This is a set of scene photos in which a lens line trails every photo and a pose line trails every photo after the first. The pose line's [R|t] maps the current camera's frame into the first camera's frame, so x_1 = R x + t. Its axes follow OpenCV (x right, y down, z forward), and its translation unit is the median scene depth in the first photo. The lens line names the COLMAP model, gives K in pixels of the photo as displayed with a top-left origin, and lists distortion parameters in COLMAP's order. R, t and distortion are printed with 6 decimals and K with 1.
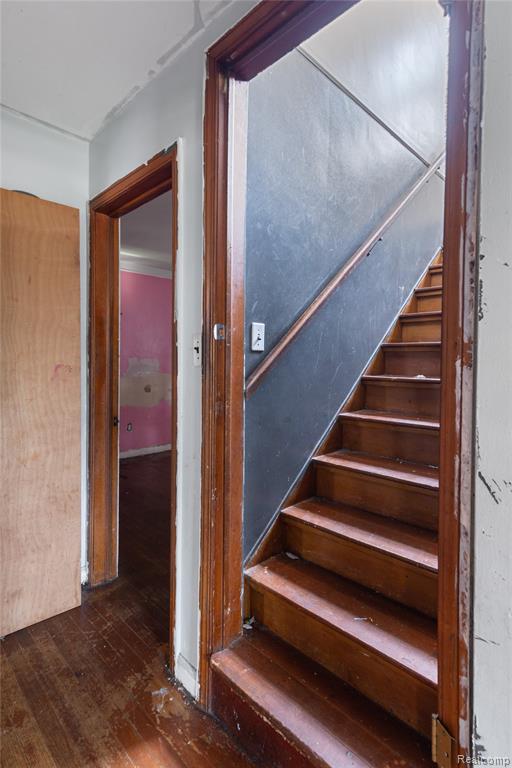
lens RADIAL K [[388.2, 0, 255.6], [0, 388.2, 362.5], [0, 0, 1]] dist [0.014006, -0.000342]
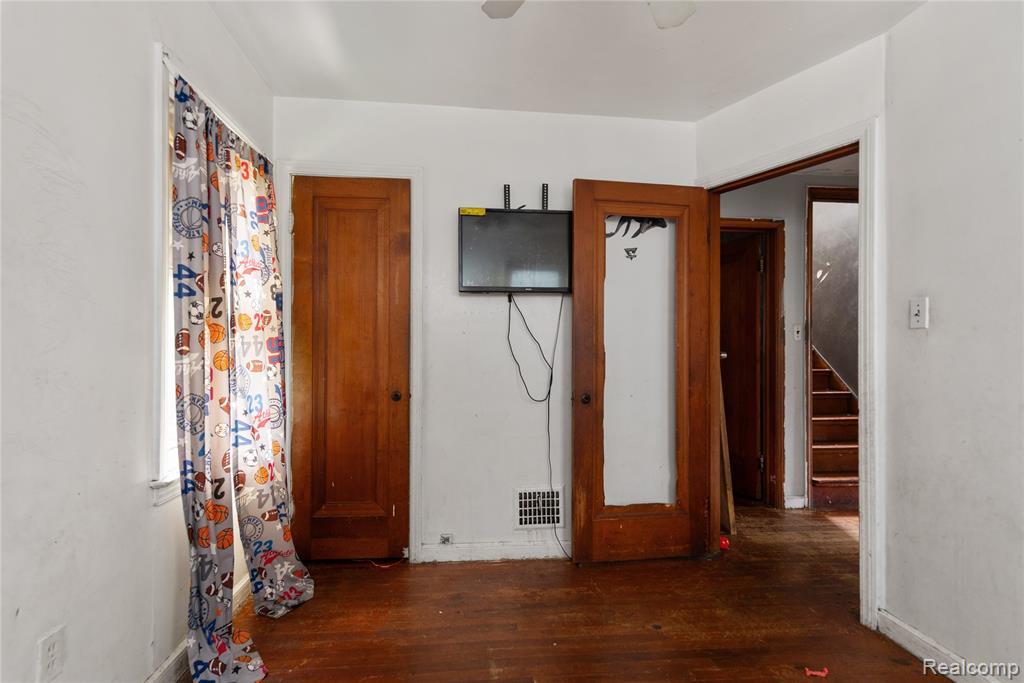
lens RADIAL K [[480.3, 0, 512.0], [0, 480.3, 341.5], [0, 0, 1]] dist [0.015368, 0.000024]
pose [[0.633345, 0.001452, 0.773868, -2.999502], [0.004999, 0.999970, -0.005968, 0.023364], [-0.773853, 0.007648, 0.633319, 0.585055]]
